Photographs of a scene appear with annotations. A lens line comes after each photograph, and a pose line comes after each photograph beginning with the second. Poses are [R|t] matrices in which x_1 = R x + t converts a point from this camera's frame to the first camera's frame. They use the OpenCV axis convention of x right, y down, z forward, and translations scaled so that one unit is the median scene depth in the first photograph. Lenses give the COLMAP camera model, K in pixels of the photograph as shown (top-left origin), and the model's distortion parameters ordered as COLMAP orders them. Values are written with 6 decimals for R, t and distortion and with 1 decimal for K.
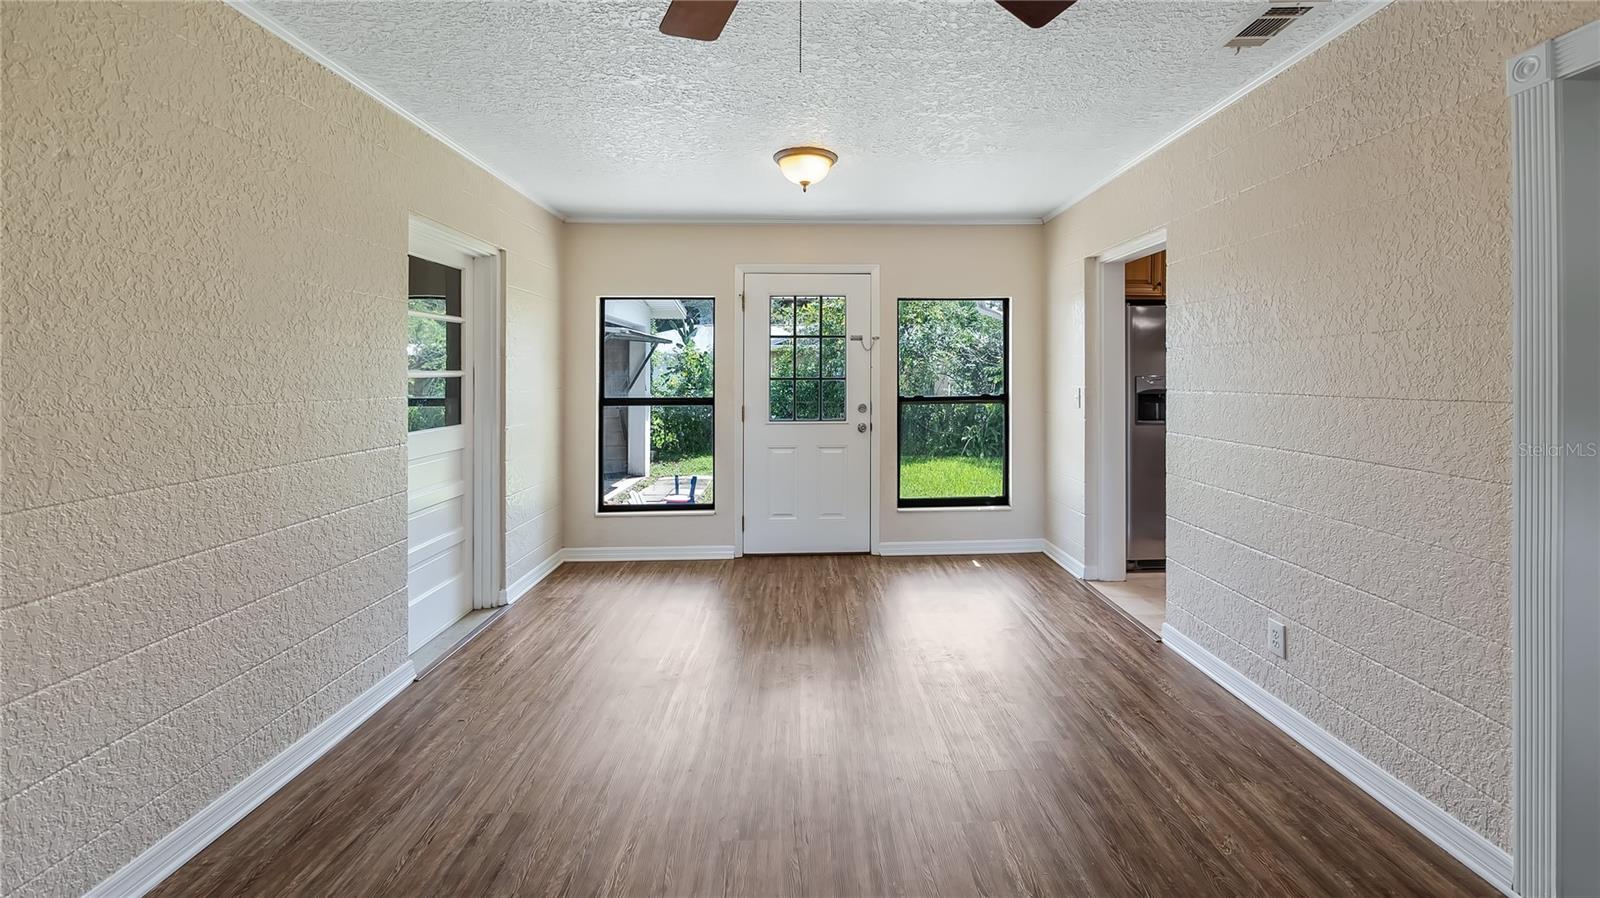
lens RADIAL K [[638.4, 0, 834.1], [0, 638.4, 376.4], [0, 0, 1]] dist [-0.003449, -0.000470]
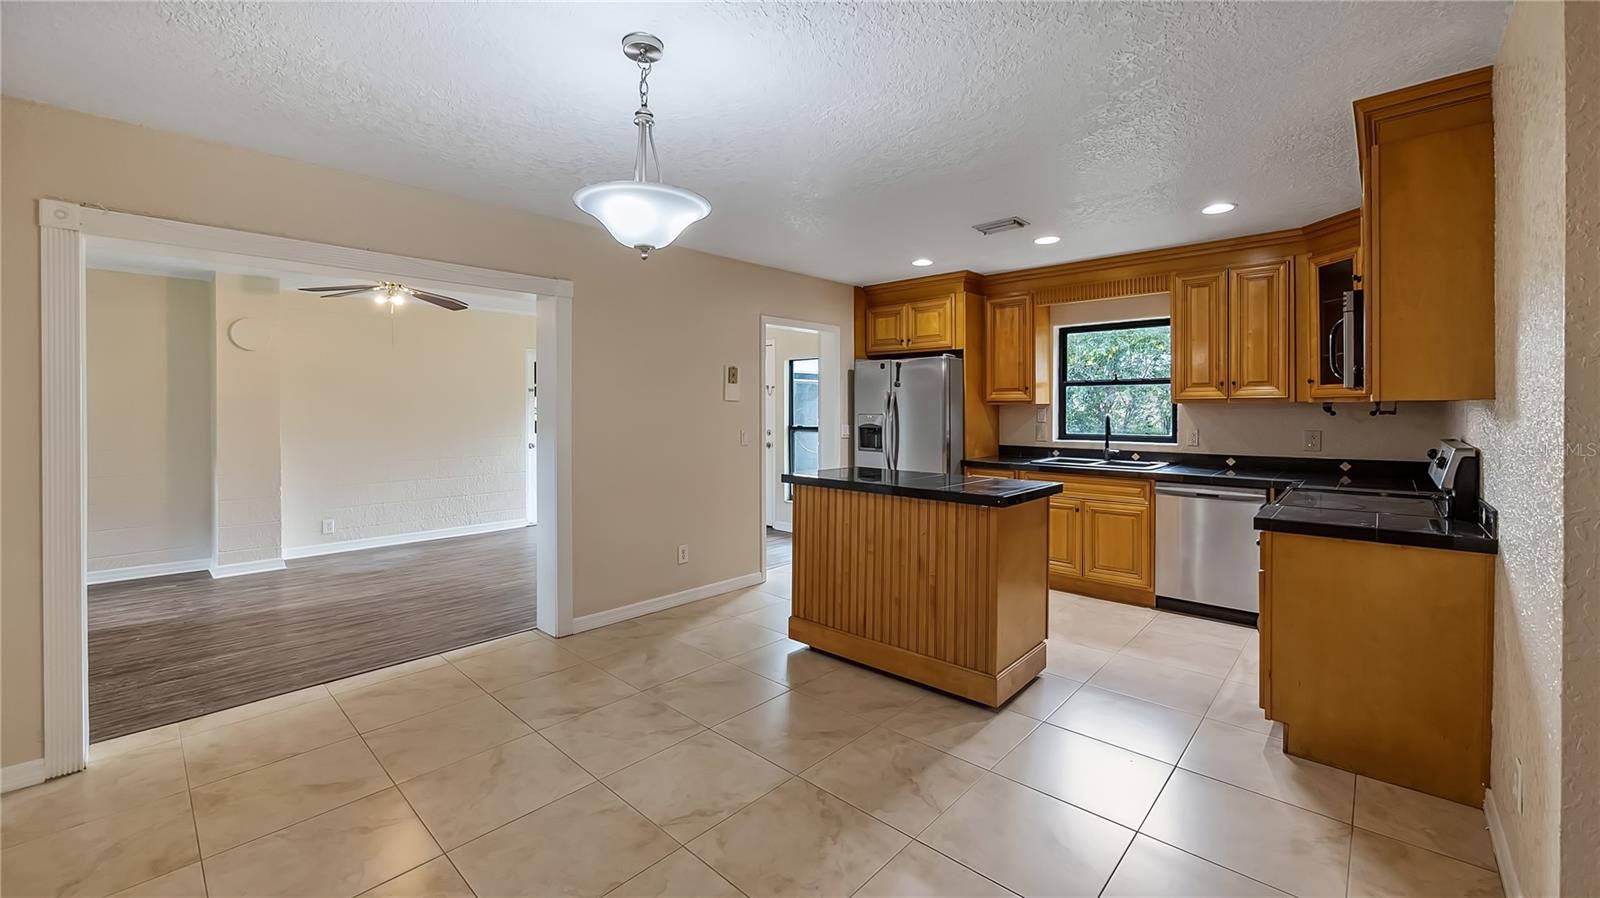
lens RADIAL K [[634.5, 0, 807.3], [0, 634.5, 413.4], [0, 0, 1]] dist [-0.008095, -0.000002]
pose [[0.701361, 0.009756, -0.712740, 1.680792], [-0.000313, 0.999910, 0.013378, -0.023710], [0.712806, -0.009160, 0.701301, -0.012098]]
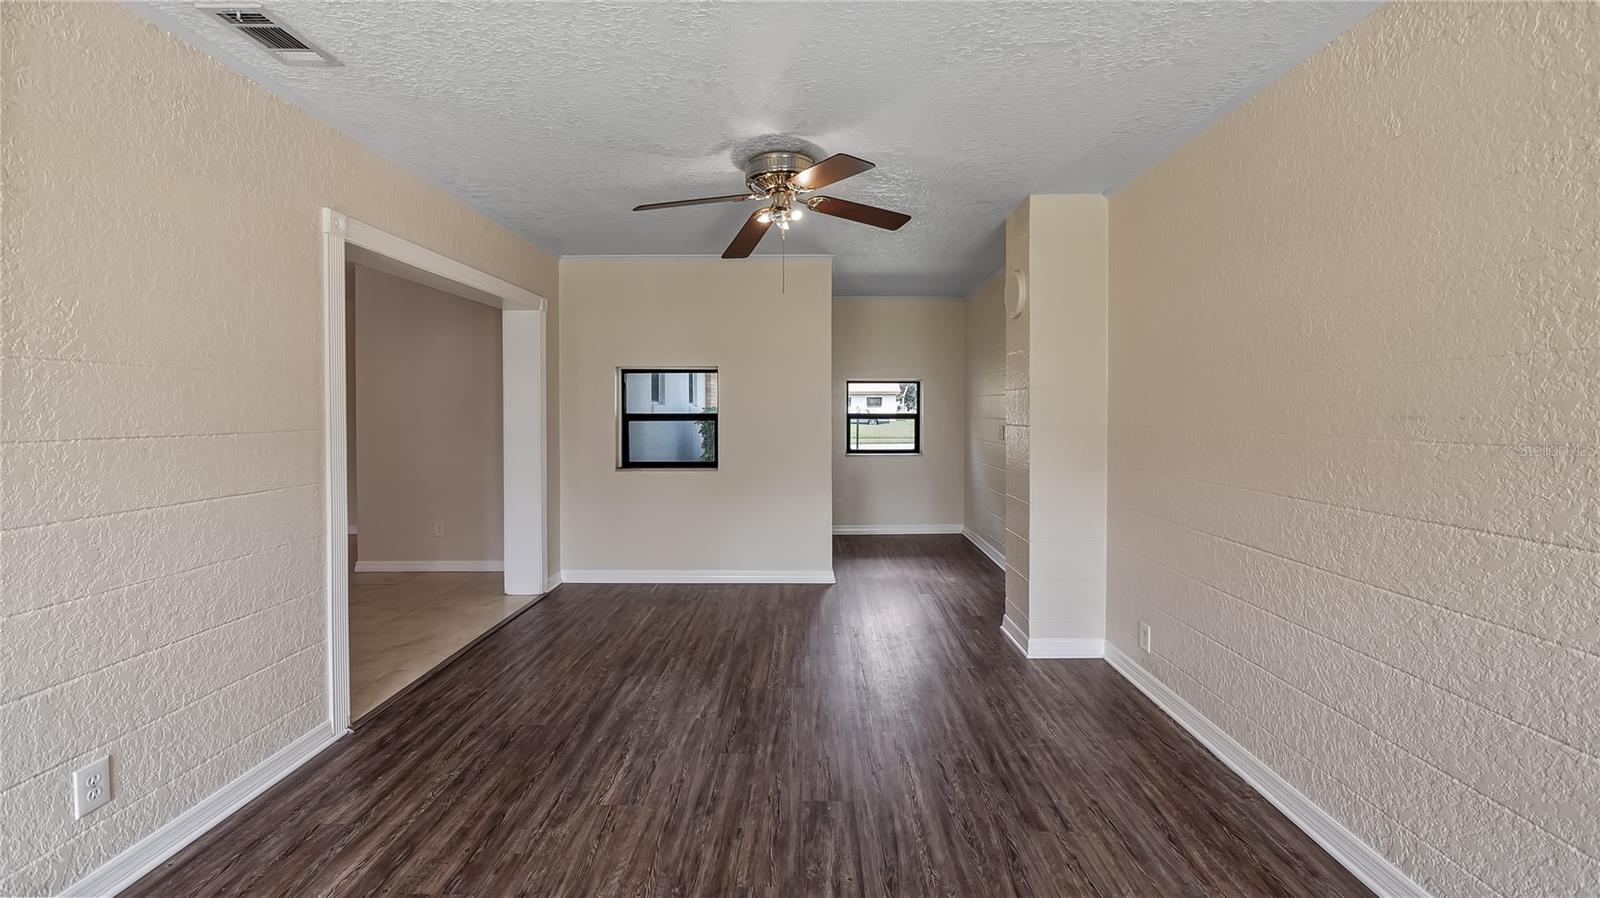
lens RADIAL K [[622.0, 0, 801.1], [0, 622.0, 413.0], [0, 0, 1]] dist [-0.007453, 0.000042]
pose [[-0.997940, 0.005216, 0.063935, -0.098419], [0.005606, 0.999967, 0.005909, -0.003038], [-0.063902, 0.006255, -0.997937, 1.174076]]
